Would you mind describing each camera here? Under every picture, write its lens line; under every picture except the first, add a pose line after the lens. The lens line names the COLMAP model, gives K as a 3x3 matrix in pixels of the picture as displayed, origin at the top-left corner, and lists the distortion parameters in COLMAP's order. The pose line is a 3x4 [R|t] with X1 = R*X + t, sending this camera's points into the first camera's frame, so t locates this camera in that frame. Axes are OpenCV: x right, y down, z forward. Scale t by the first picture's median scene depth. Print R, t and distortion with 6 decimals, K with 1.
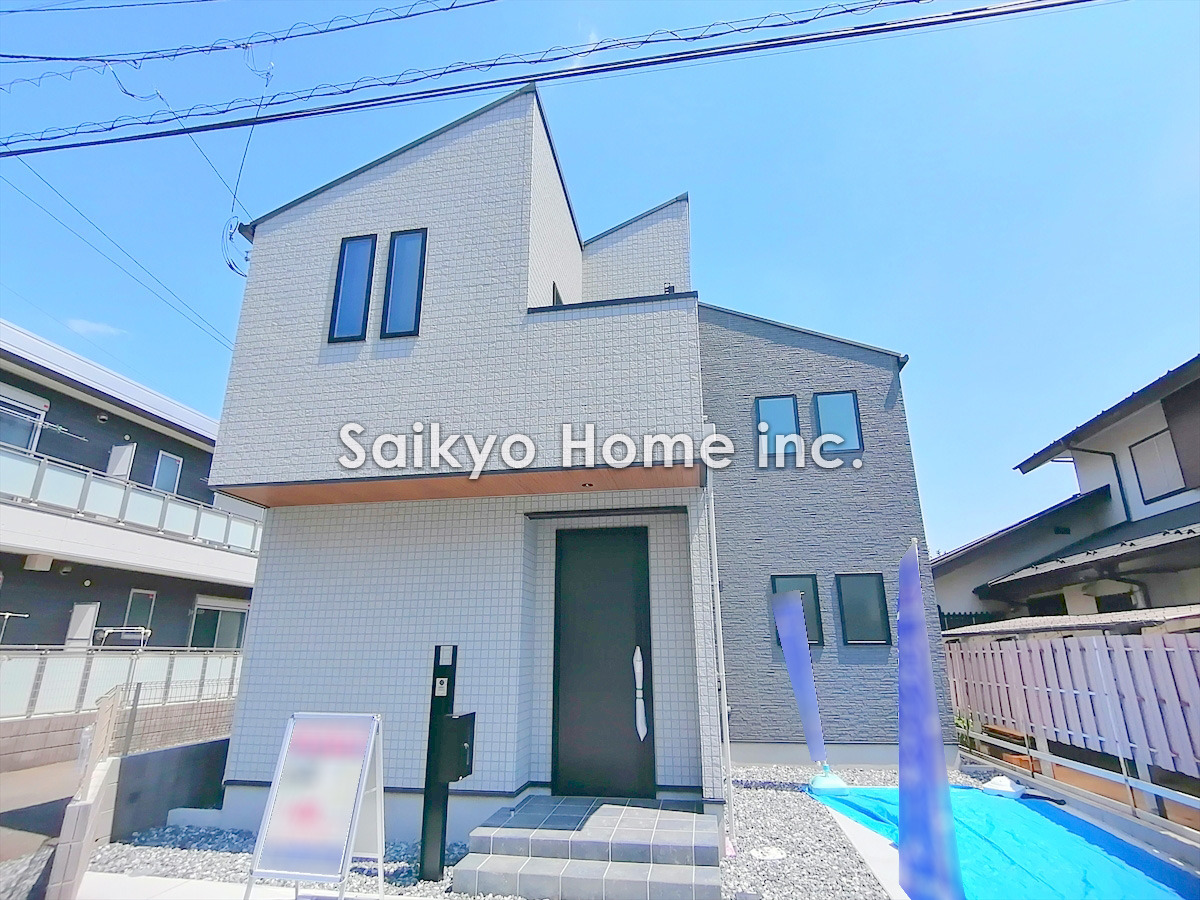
lens RADIAL K [[591.0, 0, 598.4], [0, 591.0, 456.0], [0, 0, 1]] dist [-0.010320, -0.001466]
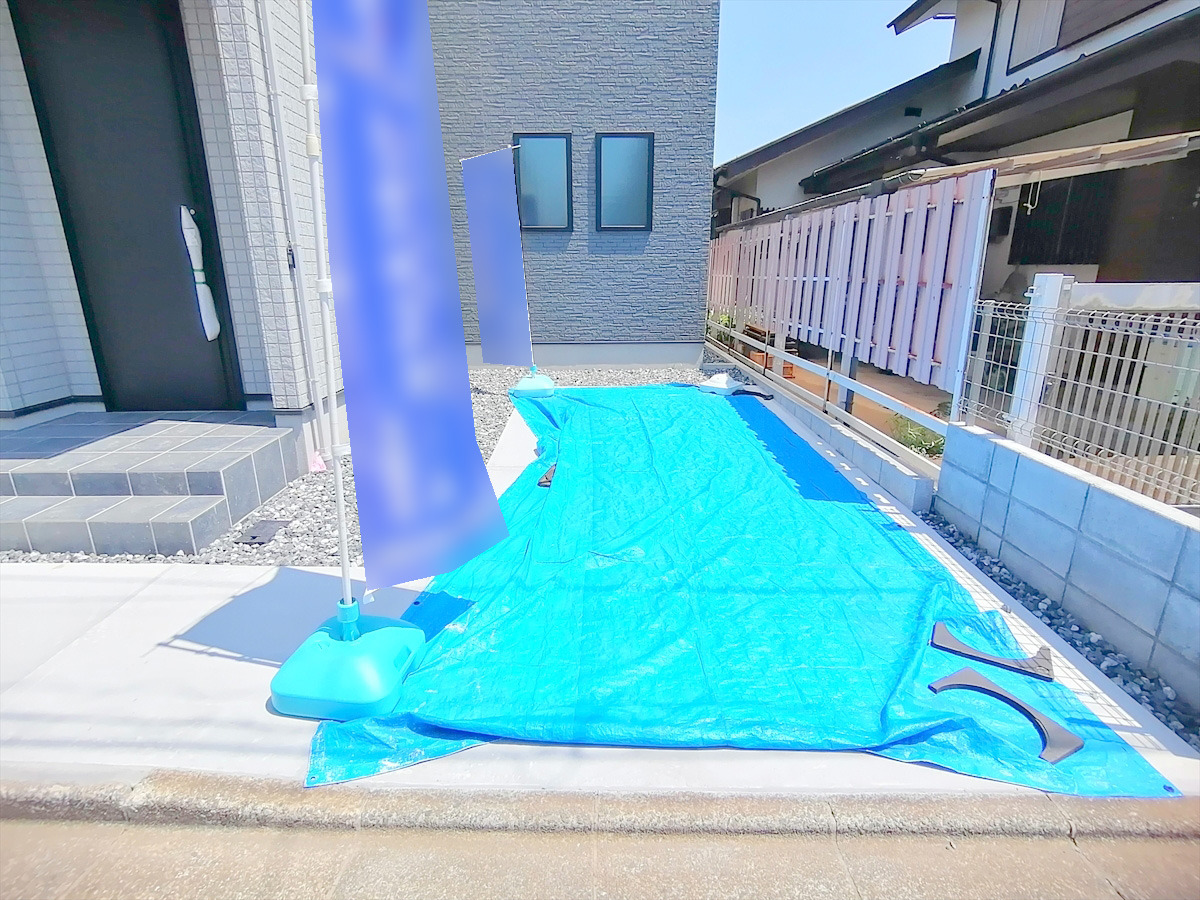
lens RADIAL K [[588.8, 0, 586.5], [0, 588.8, 445.3], [0, 0, 1]] dist [-0.001586, -0.016048]
pose [[0.985946, -0.047035, 0.160309, 0.376006], [-0.052943, 0.822135, 0.566826, 0.152780], [-0.158456, -0.567347, 0.808090, 0.268139]]
